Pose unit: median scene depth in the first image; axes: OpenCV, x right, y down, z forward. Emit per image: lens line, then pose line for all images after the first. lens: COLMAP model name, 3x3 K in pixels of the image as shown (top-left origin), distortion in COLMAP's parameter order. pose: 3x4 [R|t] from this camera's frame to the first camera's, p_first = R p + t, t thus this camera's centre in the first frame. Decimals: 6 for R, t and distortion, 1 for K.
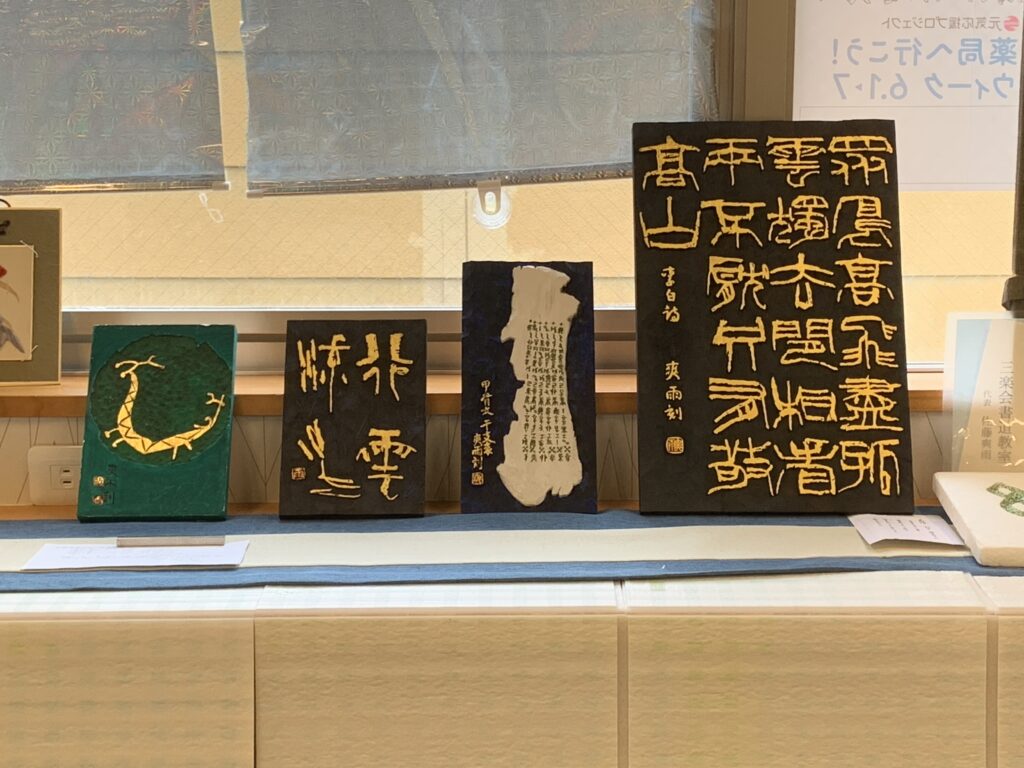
lens RADIAL K [[2002.1, 0, 511.9], [0, 2002.1, 385.0], [0, 0, 1]] dist [0.156867, 0.000000]
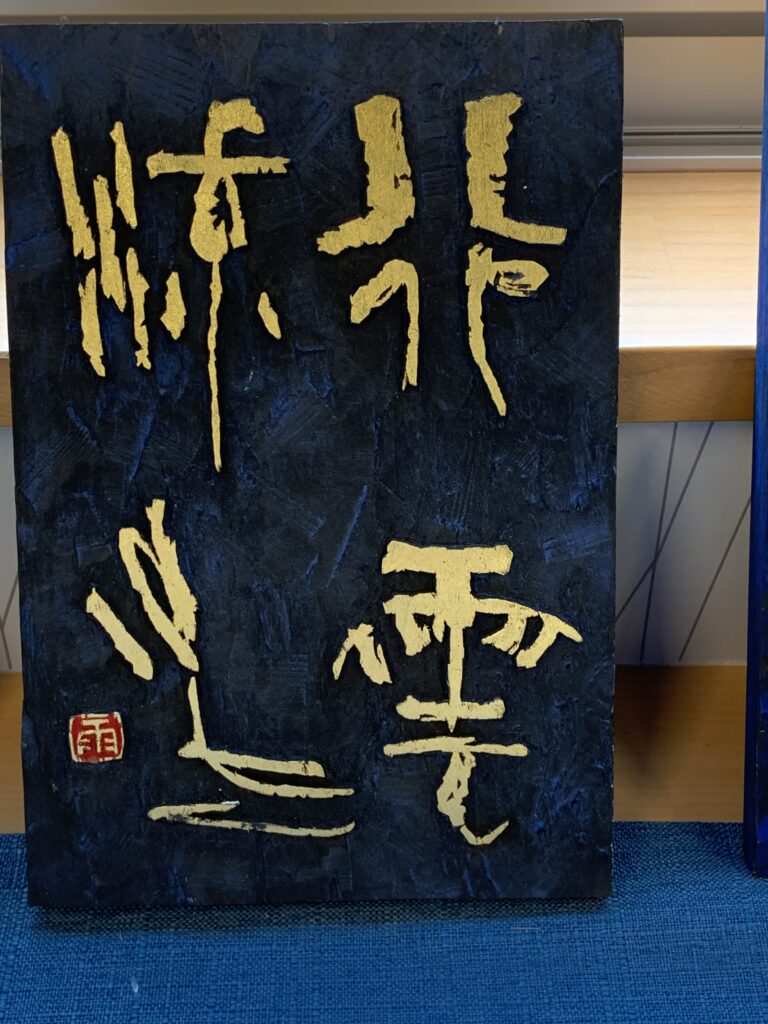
lens RADIAL K [[1414.9, 0, 383.3], [0, 1414.9, 512.3], [0, 0, 1]] dist [0.105889, 0.000000]
pose [[0.999992, -0.003655, 0.001893, -0.072287], [0.002370, 0.887388, 0.461018, -0.059390], [-0.003365, -0.461010, 0.887389, 0.863521]]
